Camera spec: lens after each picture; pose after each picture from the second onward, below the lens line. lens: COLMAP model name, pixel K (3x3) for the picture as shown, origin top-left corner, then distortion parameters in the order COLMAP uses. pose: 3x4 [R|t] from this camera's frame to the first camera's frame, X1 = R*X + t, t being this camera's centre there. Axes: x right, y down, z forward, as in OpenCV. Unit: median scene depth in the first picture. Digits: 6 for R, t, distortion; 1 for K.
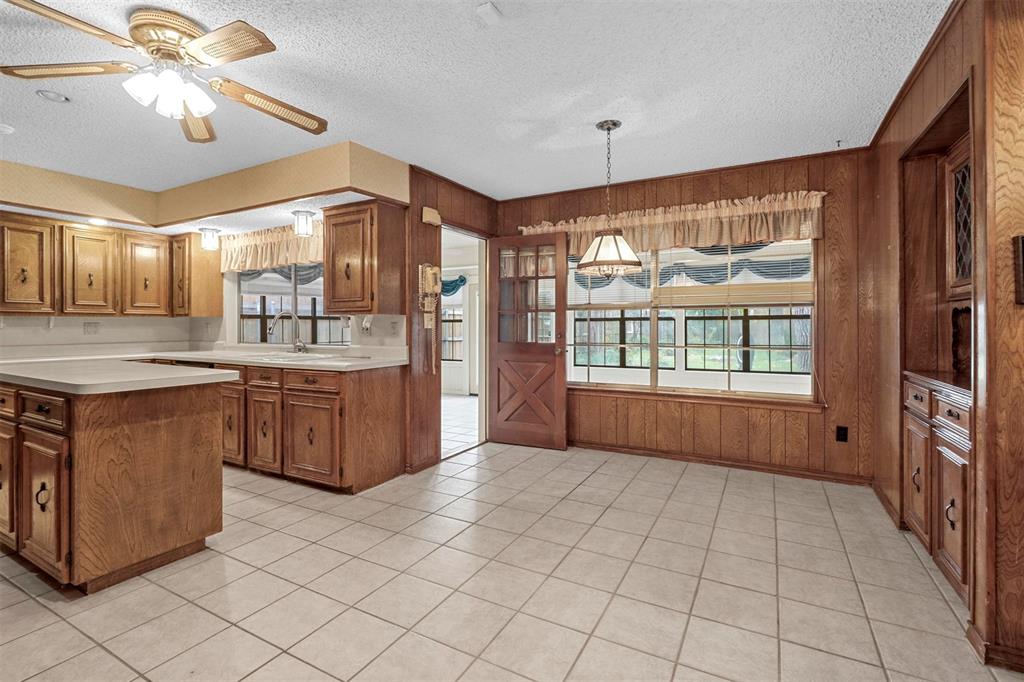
lens RADIAL K [[473.2, 0, 510.4], [0, 473.2, 330.0], [0, 0, 1]] dist [0.000779, 0.000051]
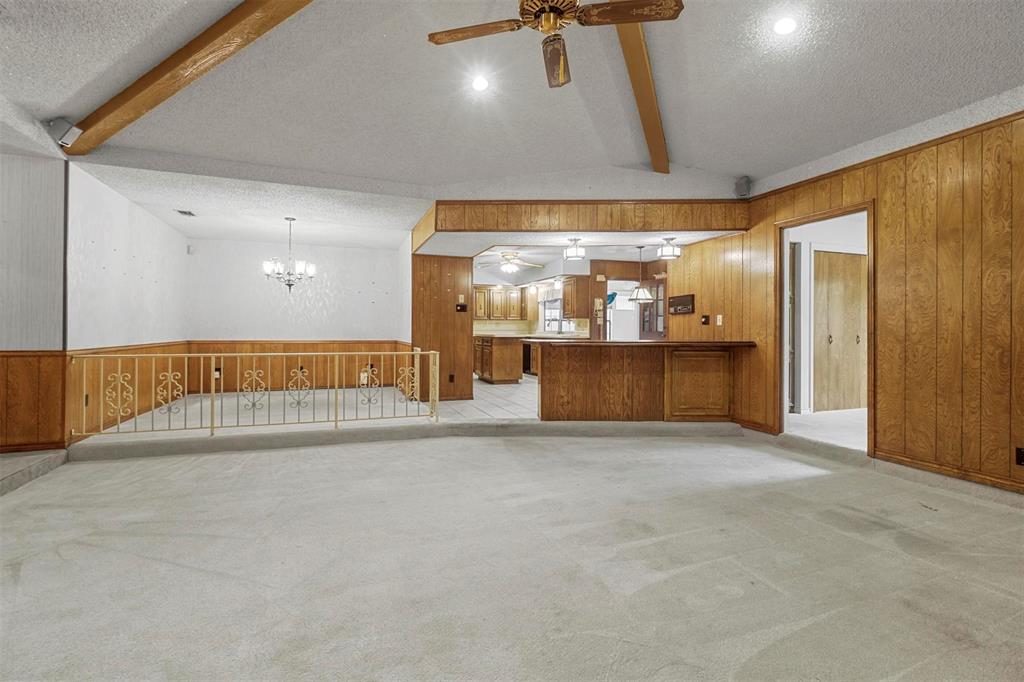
lens RADIAL K [[473.2, 0, 510.4], [0, 473.2, 330.0], [0, 0, 1]] dist [0.000779, 0.000051]
pose [[0.760677, 0.006935, -0.649094, 1.093036], [-0.010321, 0.999946, -0.001412, 0.036714], [0.649049, 0.007773, 0.760707, -1.189356]]
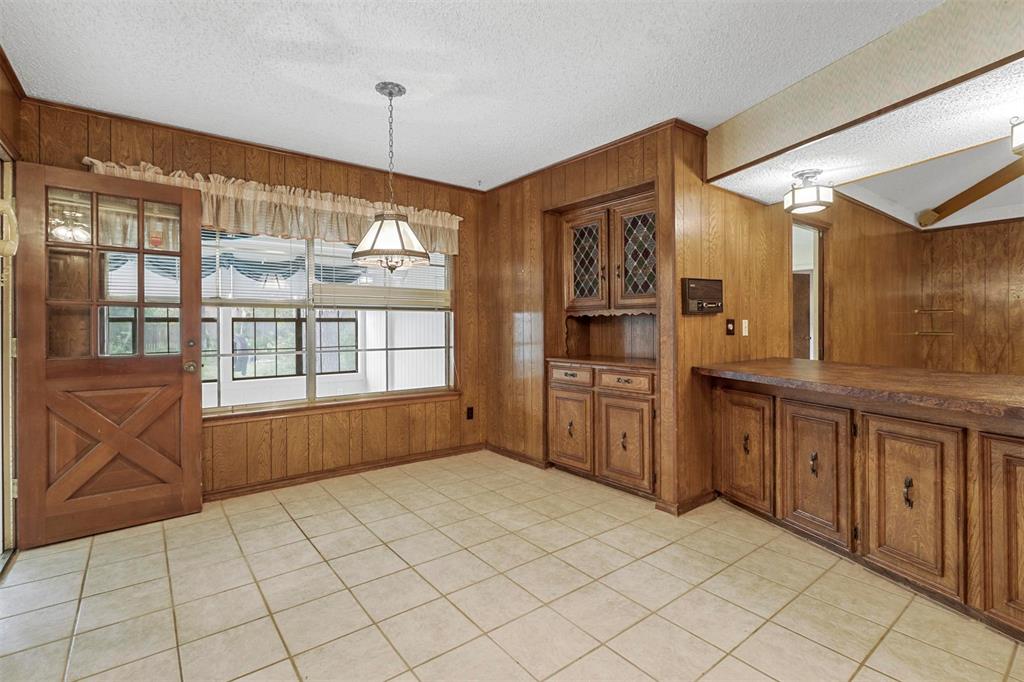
lens RADIAL K [[473.2, 0, 510.4], [0, 473.2, 330.0], [0, 0, 1]] dist [0.000779, 0.000051]
pose [[0.399020, -0.007540, 0.916911, -0.380546], [0.009681, 0.999945, 0.004010, -0.005630], [-0.916891, 0.007277, 0.399071, 0.367986]]
